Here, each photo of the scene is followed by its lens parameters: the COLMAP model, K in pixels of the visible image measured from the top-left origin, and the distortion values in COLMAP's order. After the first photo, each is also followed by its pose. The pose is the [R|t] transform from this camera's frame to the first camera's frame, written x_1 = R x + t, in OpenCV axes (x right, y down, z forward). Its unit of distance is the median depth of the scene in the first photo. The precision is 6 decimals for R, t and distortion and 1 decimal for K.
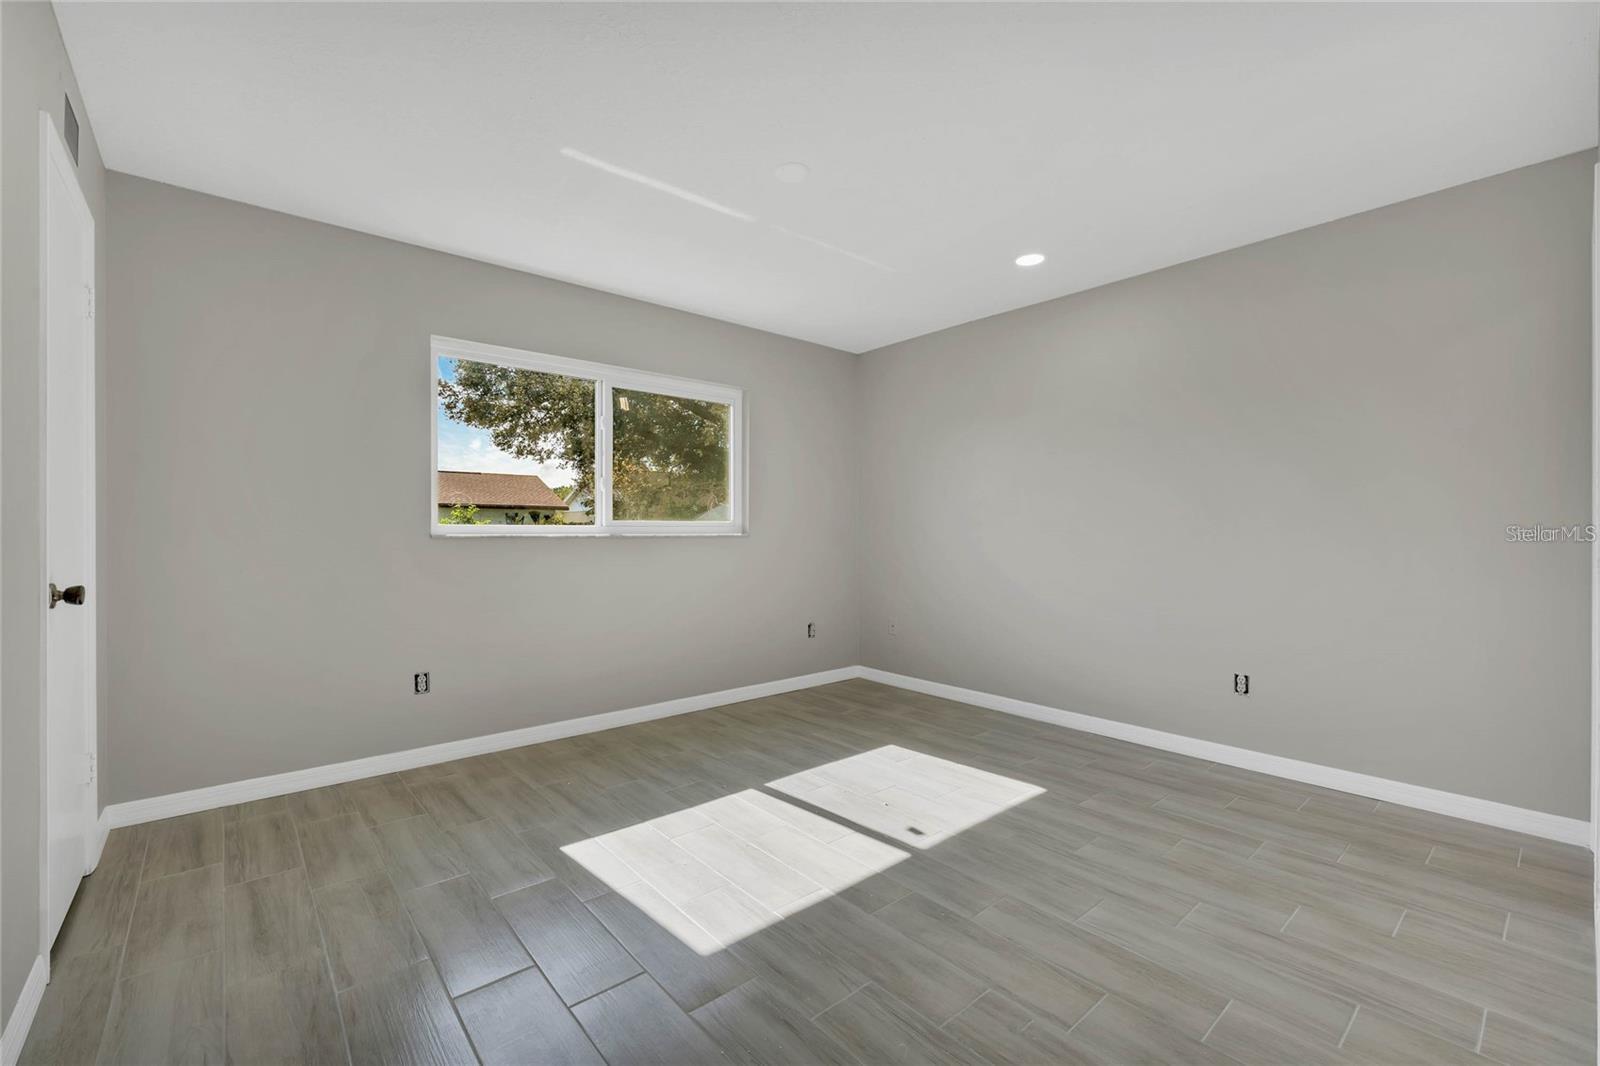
lens RADIAL K [[649.0, 0, 795.0], [0, 649.0, 523.6], [0, 0, 1]] dist [0.002018, -0.001005]
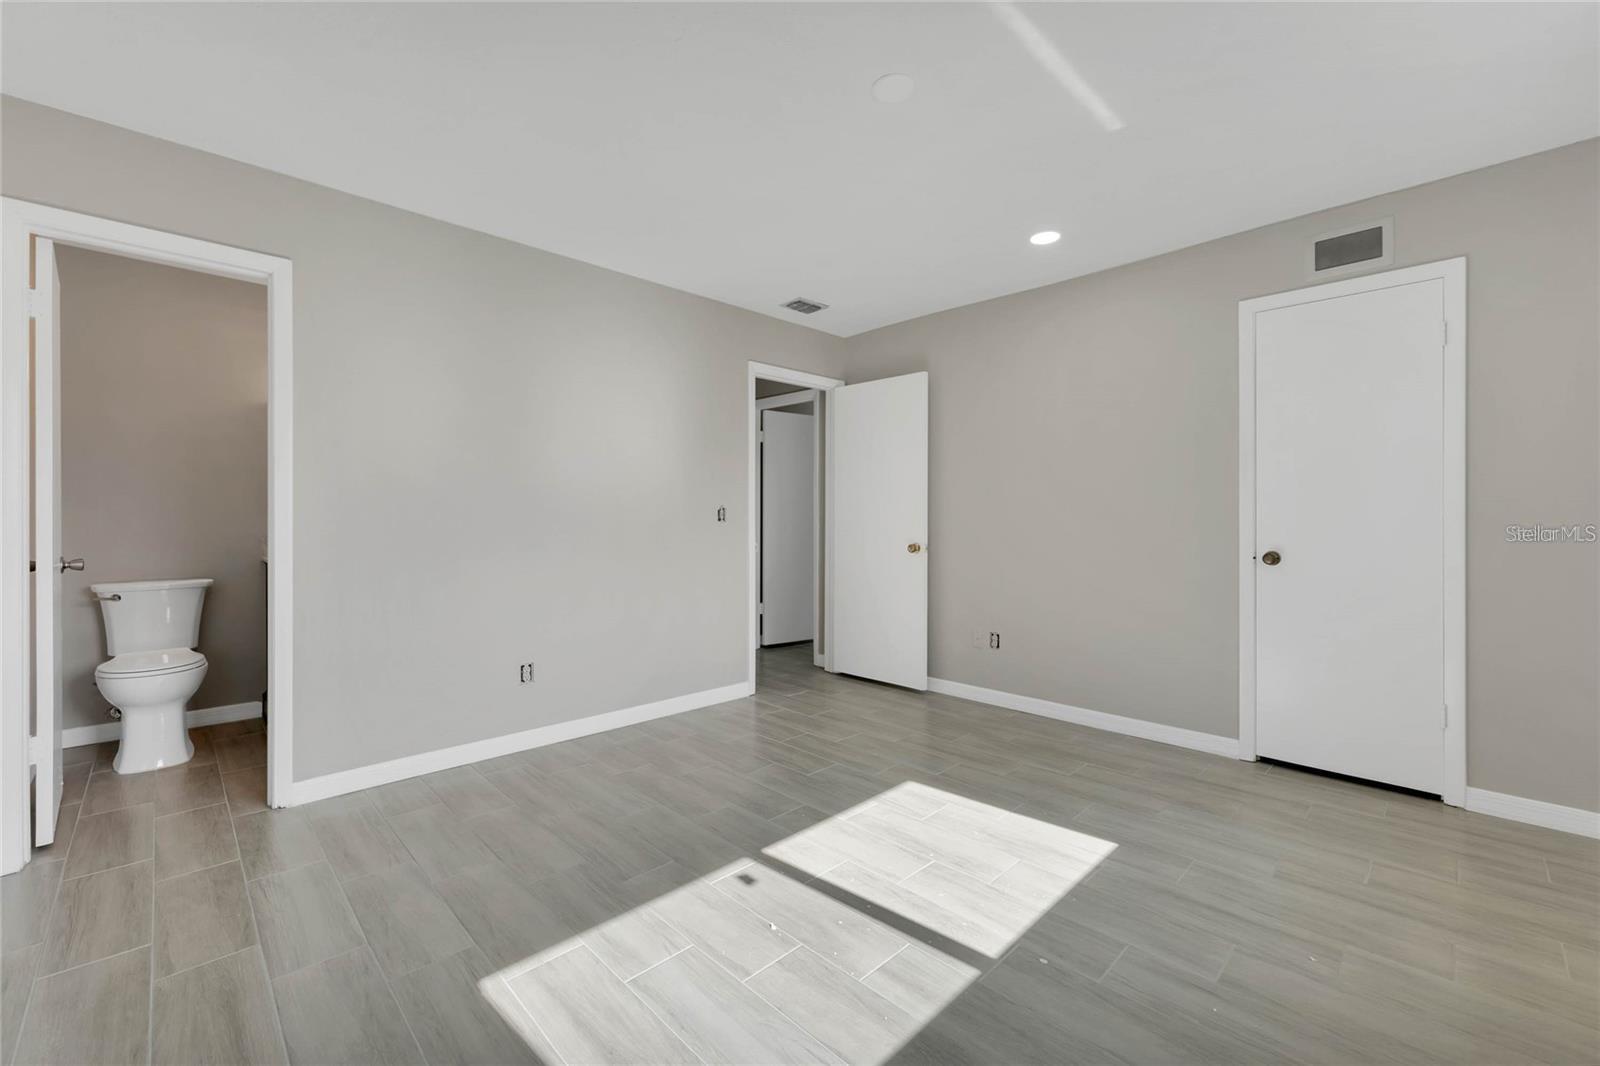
lens RADIAL K [[649.0, 0, 802.5], [0, 649.0, 535.4], [0, 0, 1]] dist [0.002018, -0.001005]
pose [[-0.996890, 0.002764, -0.078755, 0.178549], [0.002358, 0.999983, 0.005241, 0.024826], [0.078768, 0.005039, -0.996880, 1.848535]]
